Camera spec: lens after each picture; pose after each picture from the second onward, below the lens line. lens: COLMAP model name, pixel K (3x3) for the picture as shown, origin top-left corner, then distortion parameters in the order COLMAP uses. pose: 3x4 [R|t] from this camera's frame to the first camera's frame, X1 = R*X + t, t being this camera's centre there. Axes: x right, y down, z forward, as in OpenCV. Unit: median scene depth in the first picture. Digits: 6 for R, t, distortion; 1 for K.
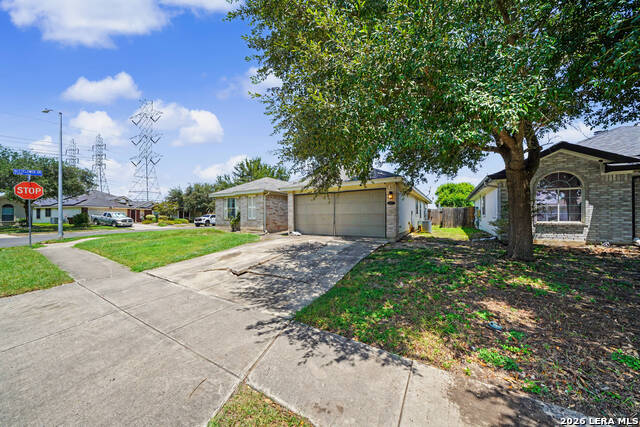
lens RADIAL K [[219.3, 0, 316.9], [0, 219.3, 215.3], [0, 0, 1]] dist [-0.000349, -0.000084]
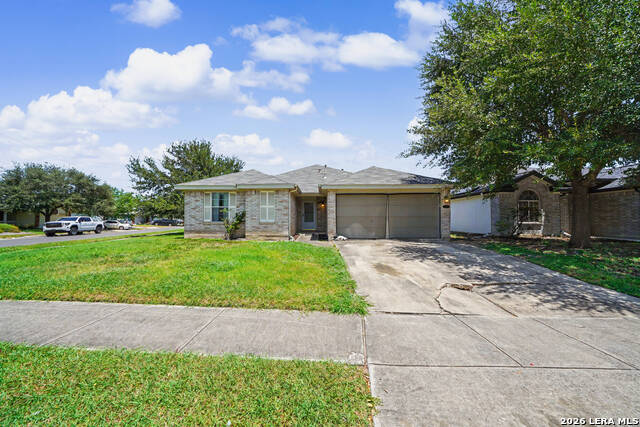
lens RADIAL K [[219.3, 0, 316.9], [0, 219.3, 215.3], [0, 0, 1]] dist [-0.000349, -0.000084]
pose [[0.859529, 0.011878, 0.510949, -0.541078], [-0.002683, 0.999821, -0.018728, 0.008059], [-0.511080, 0.014726, 0.859407, 0.254491]]
